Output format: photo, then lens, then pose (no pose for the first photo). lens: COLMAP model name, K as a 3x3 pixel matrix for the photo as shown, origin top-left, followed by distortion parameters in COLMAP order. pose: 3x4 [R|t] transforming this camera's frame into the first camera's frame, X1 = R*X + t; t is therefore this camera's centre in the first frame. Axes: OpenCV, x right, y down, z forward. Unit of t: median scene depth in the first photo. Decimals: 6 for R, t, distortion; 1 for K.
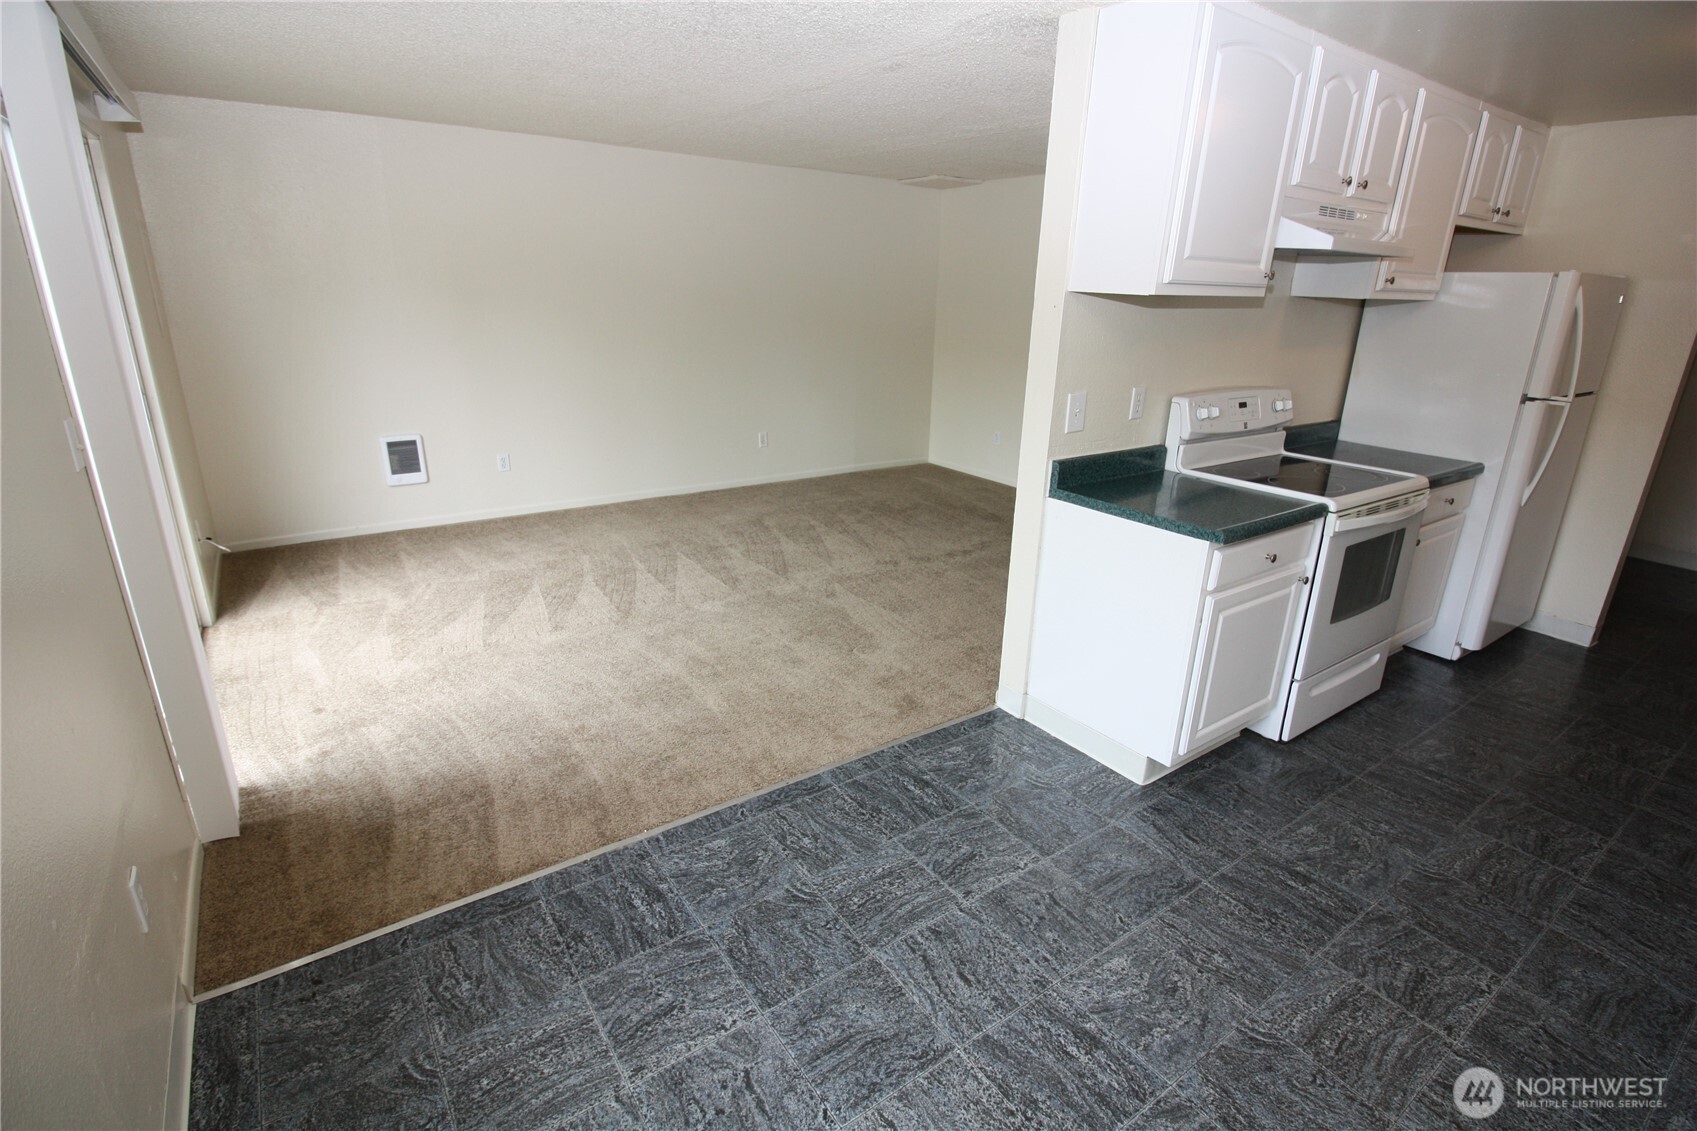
lens RADIAL K [[827.1, 0, 851.5], [0, 827.1, 561.6], [0, 0, 1]] dist [0.002201, -0.014833]
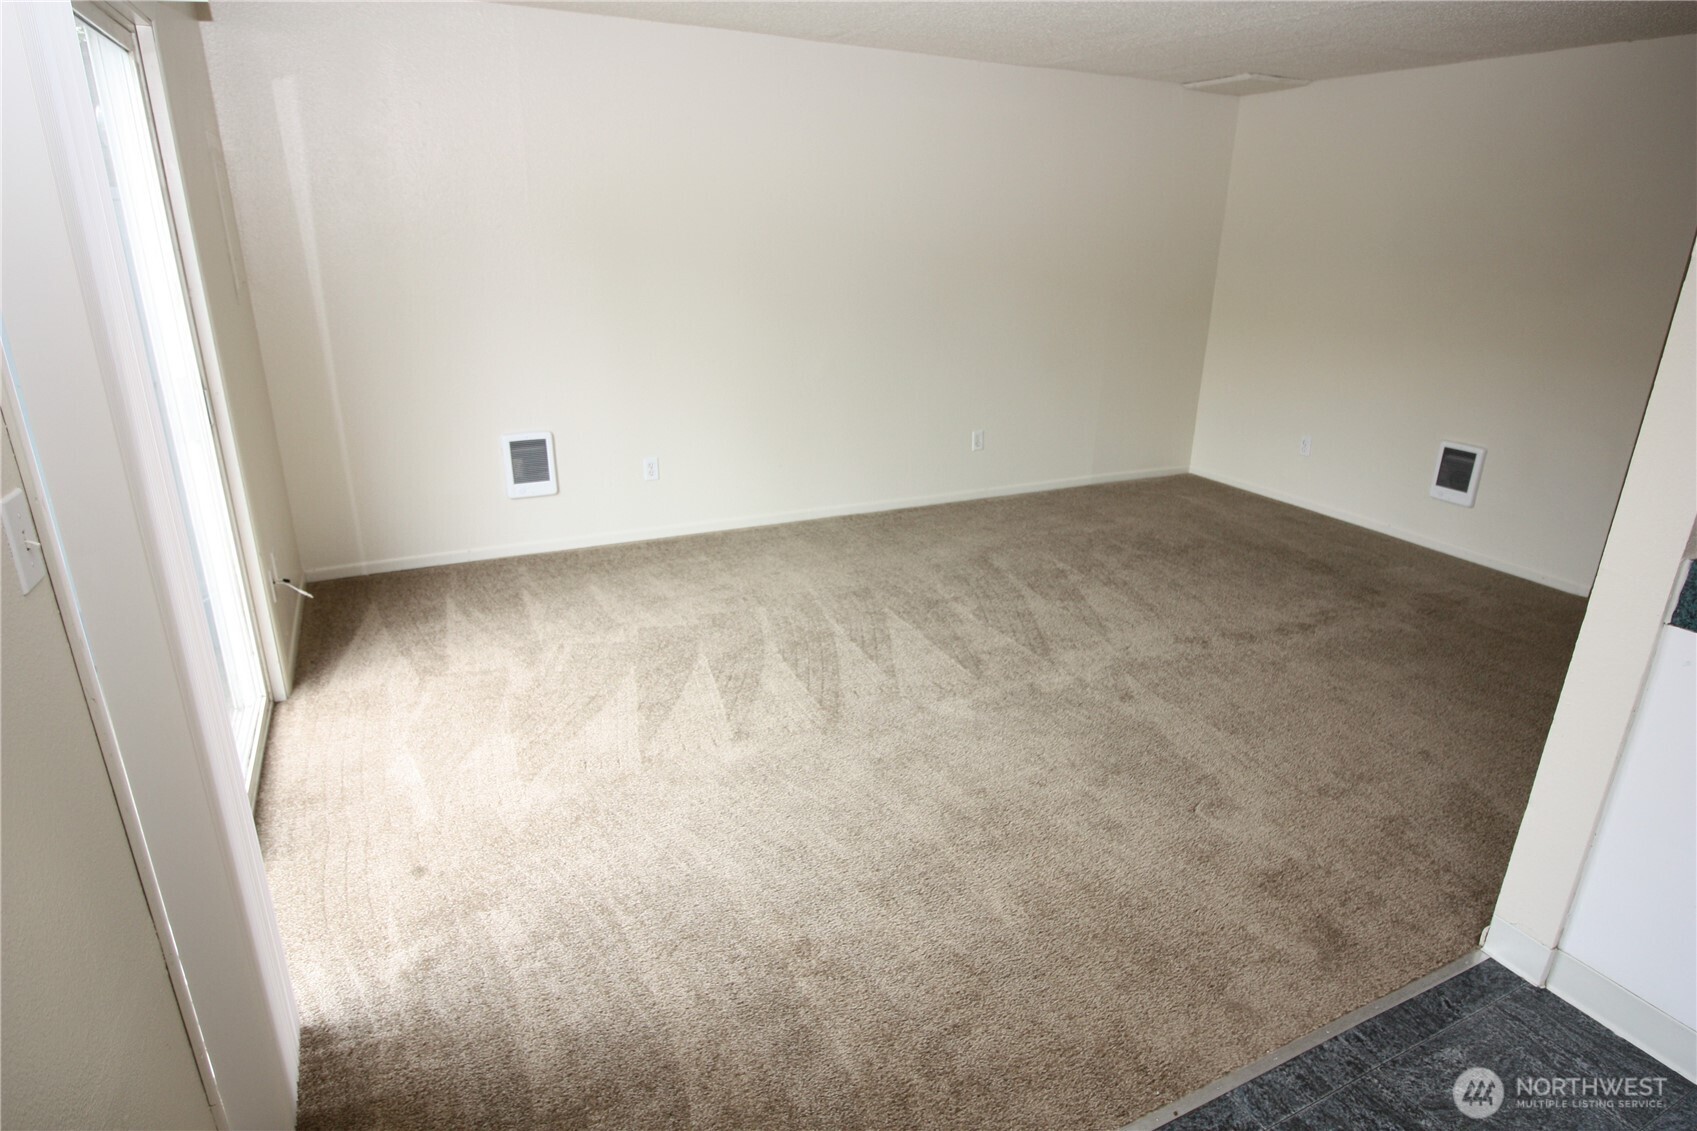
lens RADIAL K [[962.4, 0, 848.5], [0, 962.4, 565.5], [0, 0, 1]] dist [0.000342, -0.001036]
pose [[0.987966, 0.046078, -0.147647, -0.137417], [-0.044067, 0.998886, 0.016870, -0.069403], [0.148260, -0.010161, 0.988896, 0.195694]]
